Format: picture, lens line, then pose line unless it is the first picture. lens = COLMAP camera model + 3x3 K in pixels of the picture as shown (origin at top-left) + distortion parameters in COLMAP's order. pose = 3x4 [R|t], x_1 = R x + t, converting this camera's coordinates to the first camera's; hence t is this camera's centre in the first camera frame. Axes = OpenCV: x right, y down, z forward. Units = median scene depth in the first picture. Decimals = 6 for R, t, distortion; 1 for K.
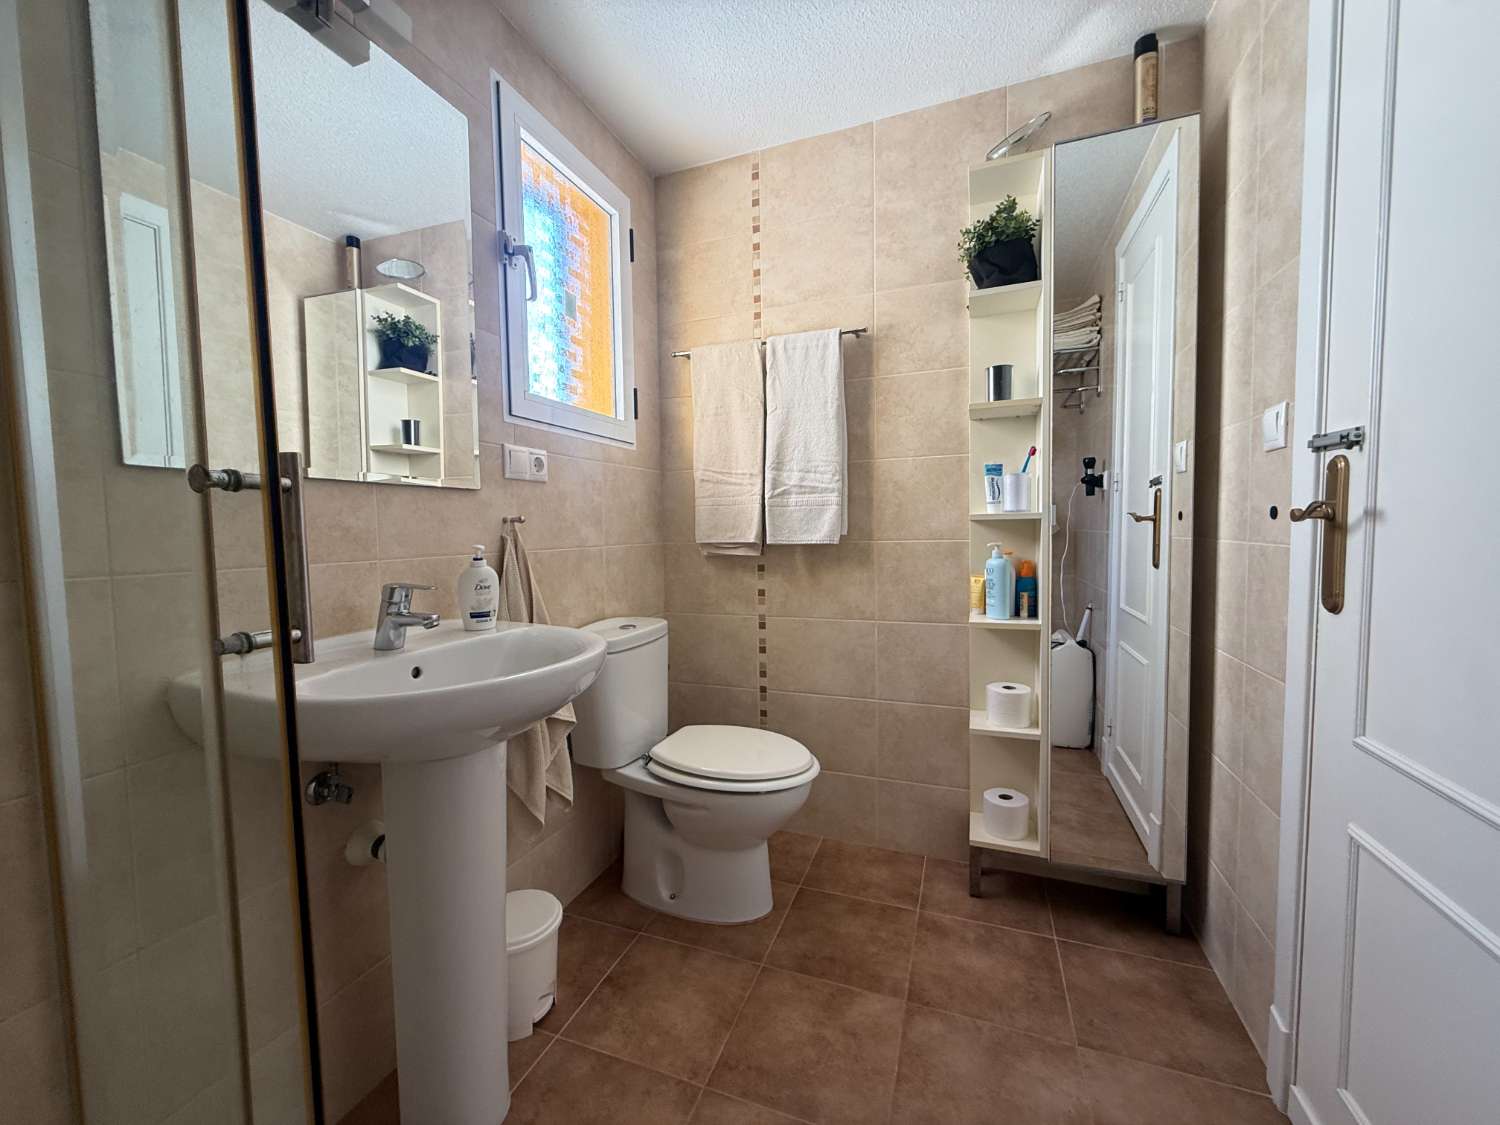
lens RADIAL K [[598.1, 0, 746.3], [0, 598.1, 562.9], [0, 0, 1]] dist [0.001445, -0.000808]
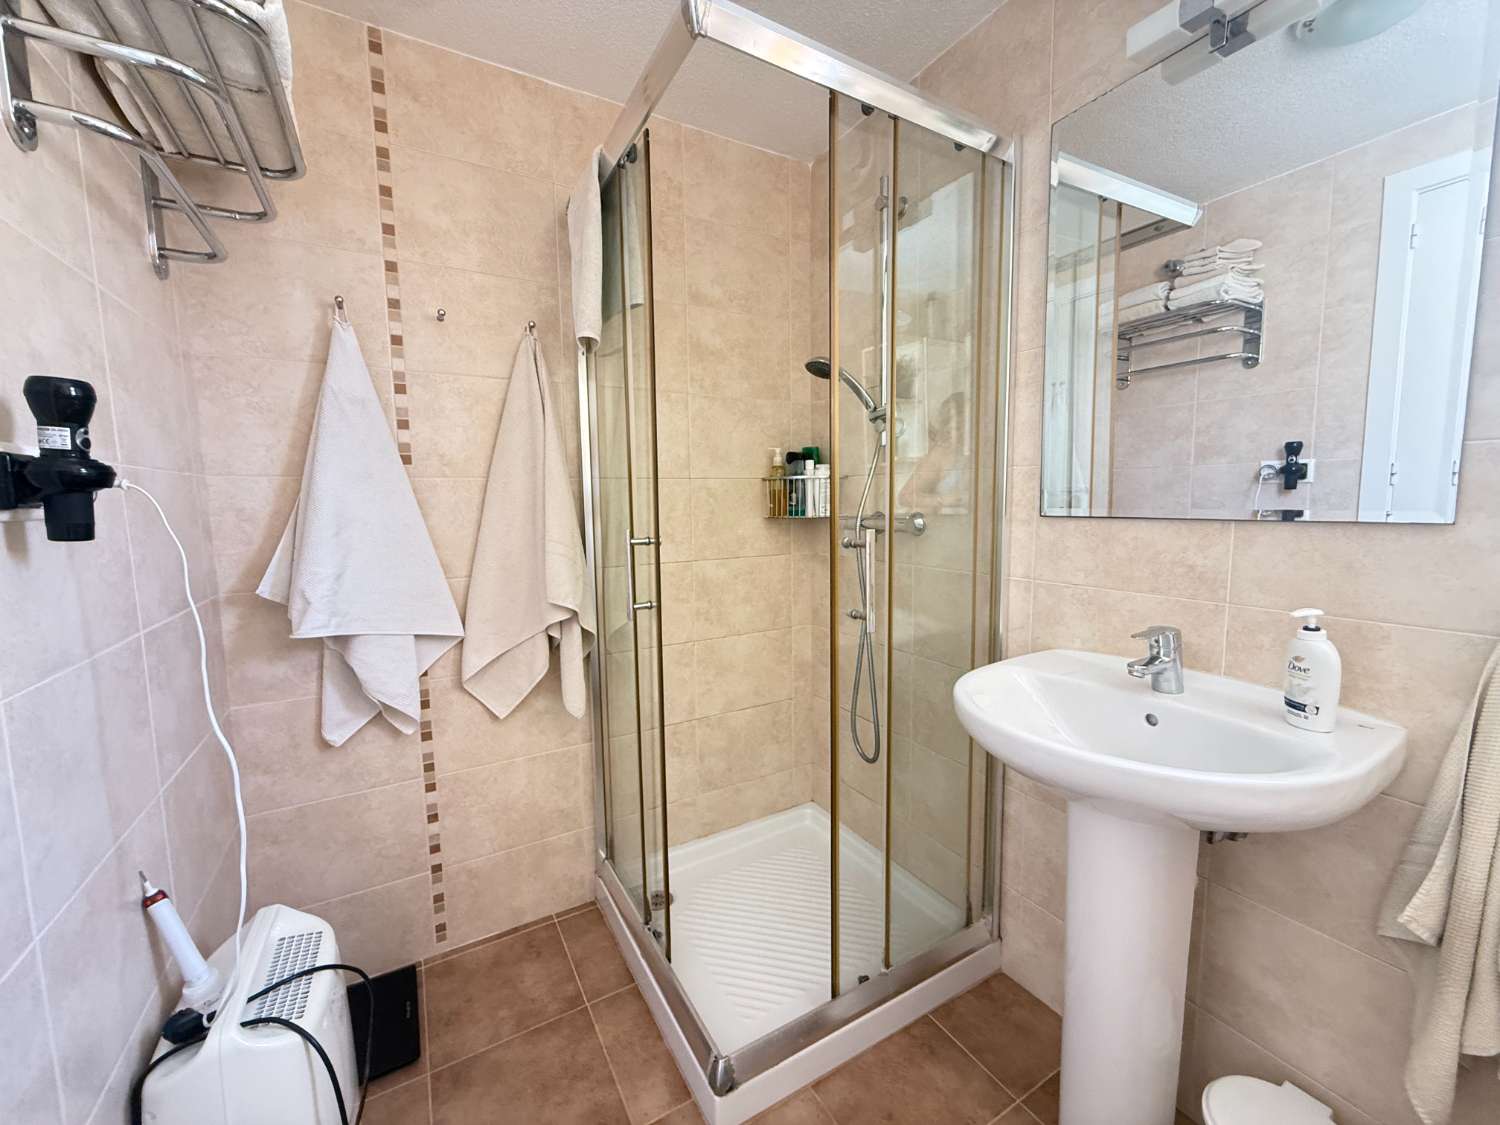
lens RADIAL K [[598.1, 0, 746.3], [0, 598.1, 562.9], [0, 0, 1]] dist [0.001445, -0.000808]
pose [[-0.633417, 0.104023, -0.766787, 0.578455], [-0.023534, 0.987875, 0.153456, -0.198146], [0.773452, 0.115247, -0.623289, 1.036076]]
